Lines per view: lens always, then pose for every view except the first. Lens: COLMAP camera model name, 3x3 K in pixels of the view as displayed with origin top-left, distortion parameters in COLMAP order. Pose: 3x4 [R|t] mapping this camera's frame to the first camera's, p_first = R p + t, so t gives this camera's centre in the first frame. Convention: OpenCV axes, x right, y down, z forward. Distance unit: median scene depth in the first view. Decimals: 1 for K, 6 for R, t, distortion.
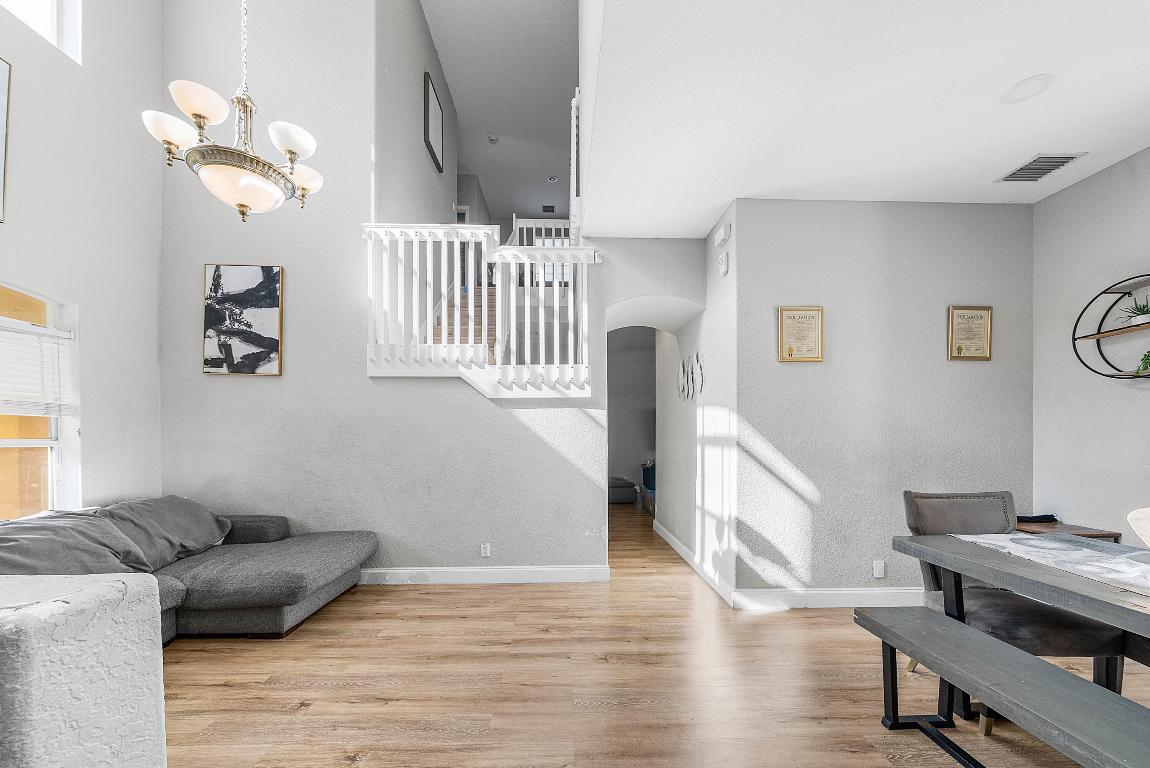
lens RADIAL K [[396.6, 0, 577.9], [0, 396.6, 439.3], [0, 0, 1]] dist [-0.000739, -0.010630]
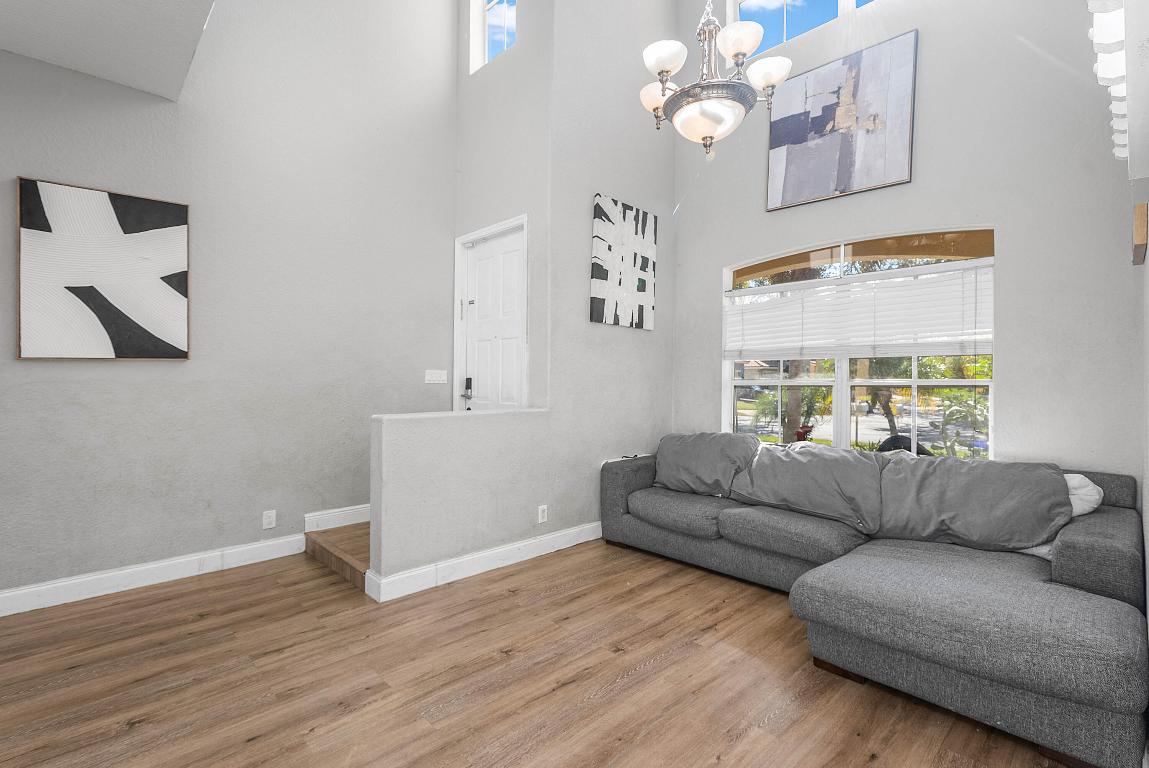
lens RADIAL K [[526.5, 0, 572.0], [0, 526.5, 380.6], [0, 0, 1]] dist [-0.001942, -0.000197]
pose [[-0.748402, 0.005493, -0.663223, 0.173313], [0.003044, 0.999984, 0.004848, -0.009168], [0.663238, 0.001609, -0.748406, 1.221581]]
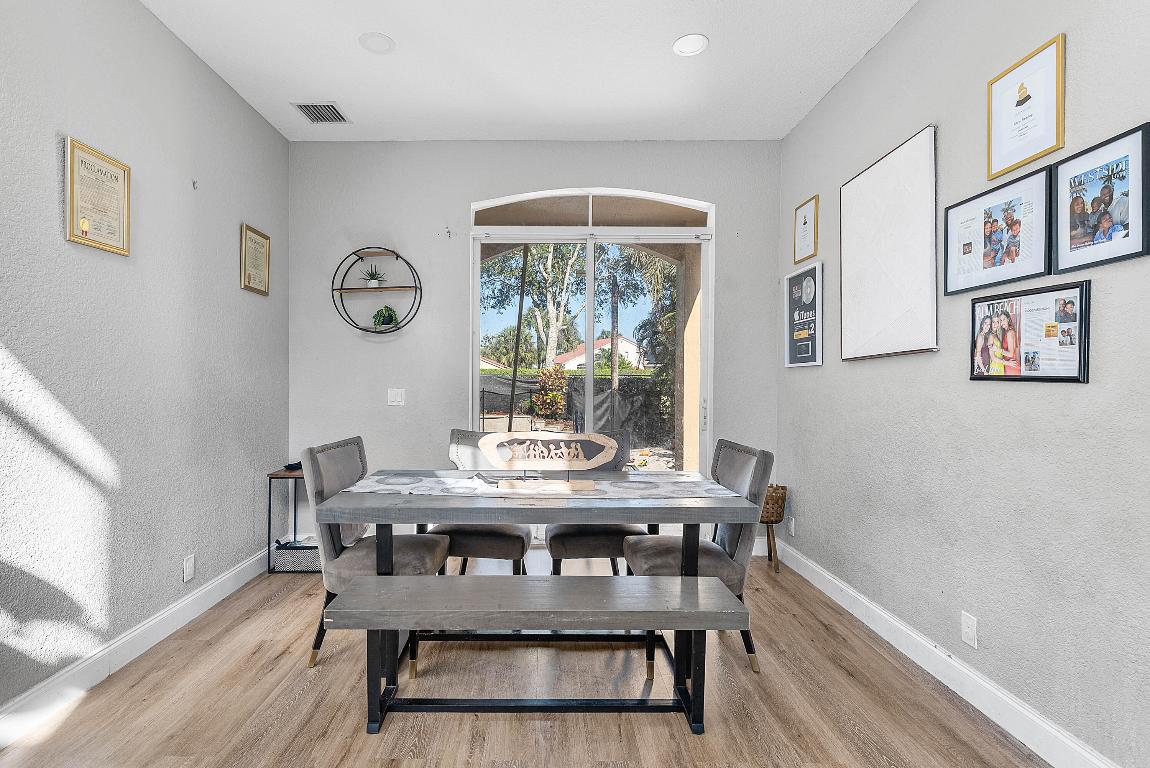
lens RADIAL K [[564.2, 0, 536.6], [0, 564.2, 382.8], [0, 0, 1]] dist [0.001351, 0.000556]
pose [[0.049841, 0.002714, 0.998753, -0.232555], [-0.006640, 0.999975, -0.002386, -0.005505], [-0.998735, -0.006513, 0.049858, 0.351889]]
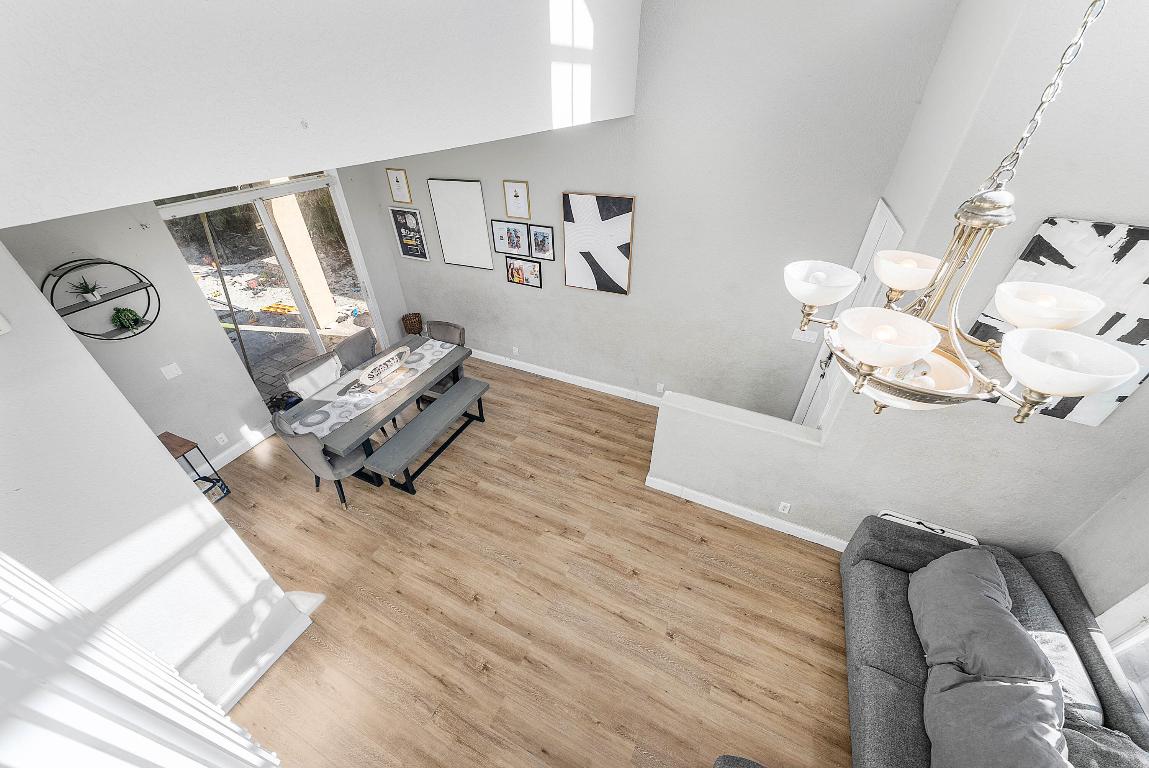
lens RADIAL K [[416.0, 0, 575.4], [0, 416.0, 384.4], [0, 0, 1]] dist [-0.007880, -0.000112]
pose [[-0.888459, -0.255234, 0.381441, -0.466340], [0.015186, 0.814301, 0.580245, -0.684458], [-0.458705, 0.521316, -0.719596, 1.164033]]
